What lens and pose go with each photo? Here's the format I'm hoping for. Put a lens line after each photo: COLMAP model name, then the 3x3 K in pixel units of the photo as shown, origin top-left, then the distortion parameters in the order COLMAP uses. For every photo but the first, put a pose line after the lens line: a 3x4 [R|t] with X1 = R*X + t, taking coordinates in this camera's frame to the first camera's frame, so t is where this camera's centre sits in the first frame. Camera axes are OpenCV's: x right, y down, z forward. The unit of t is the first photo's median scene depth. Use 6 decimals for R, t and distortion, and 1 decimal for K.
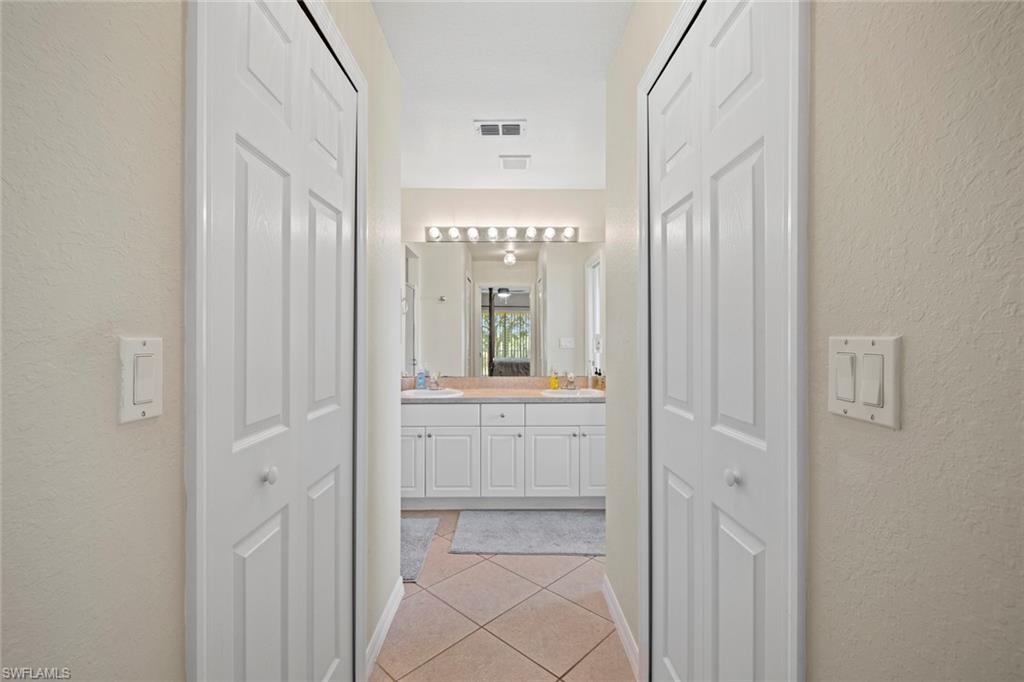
lens RADIAL K [[447.2, 0, 512.5], [0, 447.2, 340.5], [0, 0, 1]] dist [-0.016412, -0.000309]
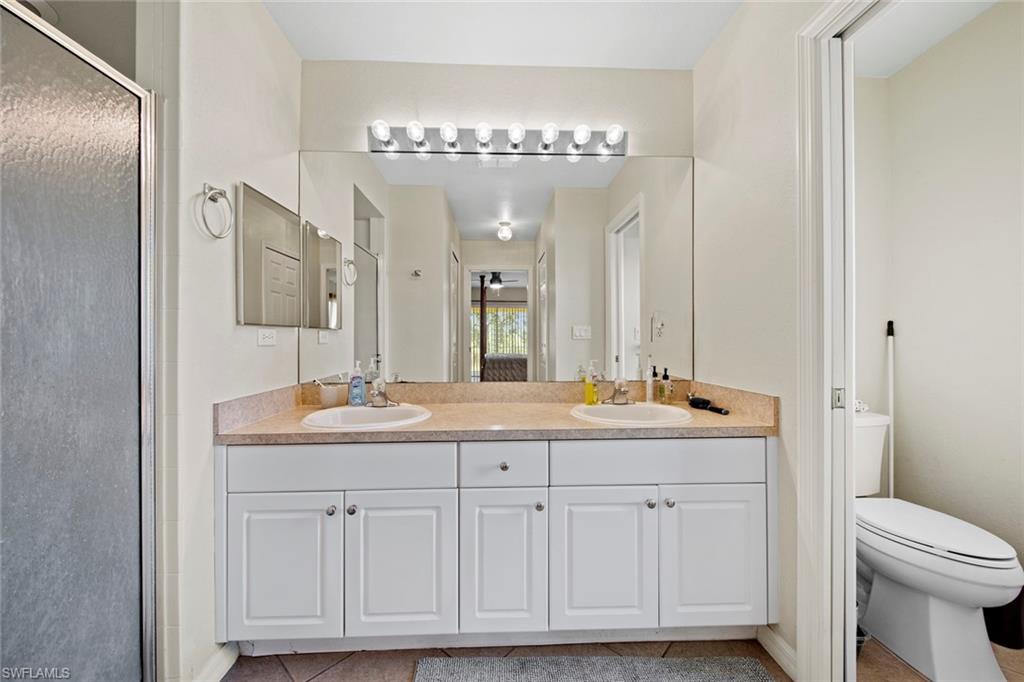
lens RADIAL K [[382.5, 0, 509.2], [0, 382.5, 340.5], [0, 0, 1]] dist [-0.001703, -0.001778]
pose [[0.999798, -0.002223, 0.019966, -0.020468], [0.002206, 0.999997, 0.000902, 0.024733], [-0.019968, -0.000858, 0.999800, 0.478258]]
